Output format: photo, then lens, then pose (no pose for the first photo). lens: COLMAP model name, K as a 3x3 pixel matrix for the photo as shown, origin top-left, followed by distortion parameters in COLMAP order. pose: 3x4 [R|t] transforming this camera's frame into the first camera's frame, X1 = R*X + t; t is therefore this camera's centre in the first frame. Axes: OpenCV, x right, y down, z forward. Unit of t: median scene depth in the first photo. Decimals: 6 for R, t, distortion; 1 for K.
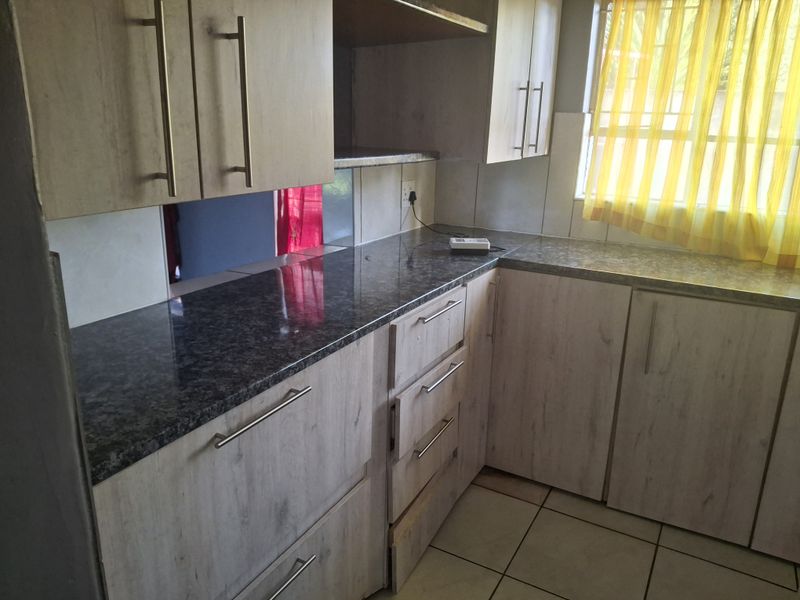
lens RADIAL K [[591.2, 0, 400.0], [0, 591.2, 300.0], [0, 0, 1]] dist [0.095280, -0.161767]
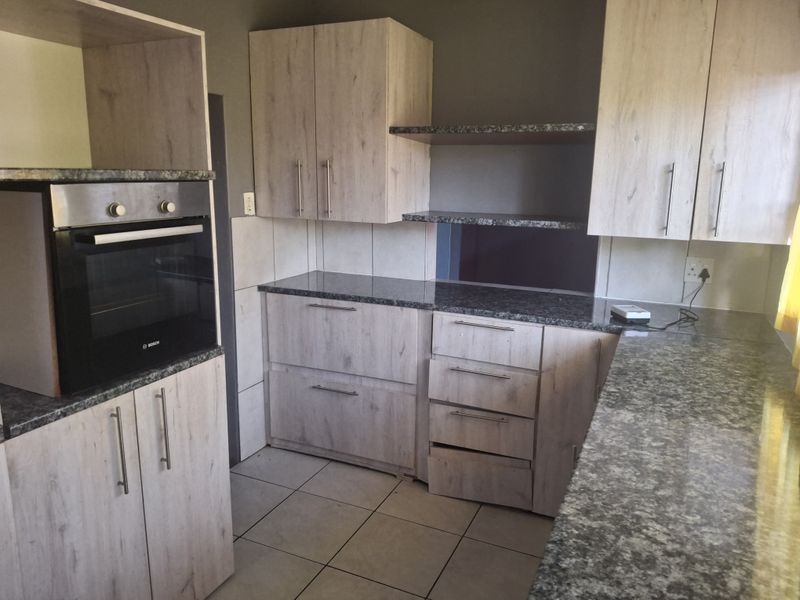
lens RADIAL K [[591.2, 0, 400.0], [0, 591.2, 300.0], [0, 0, 1]] dist [0.095280, -0.161767]
pose [[0.076106, 0.182832, -0.980194, 1.084334], [-0.303221, 0.940731, 0.151928, -0.146635], [0.949876, 0.285653, 0.127034, 0.450928]]
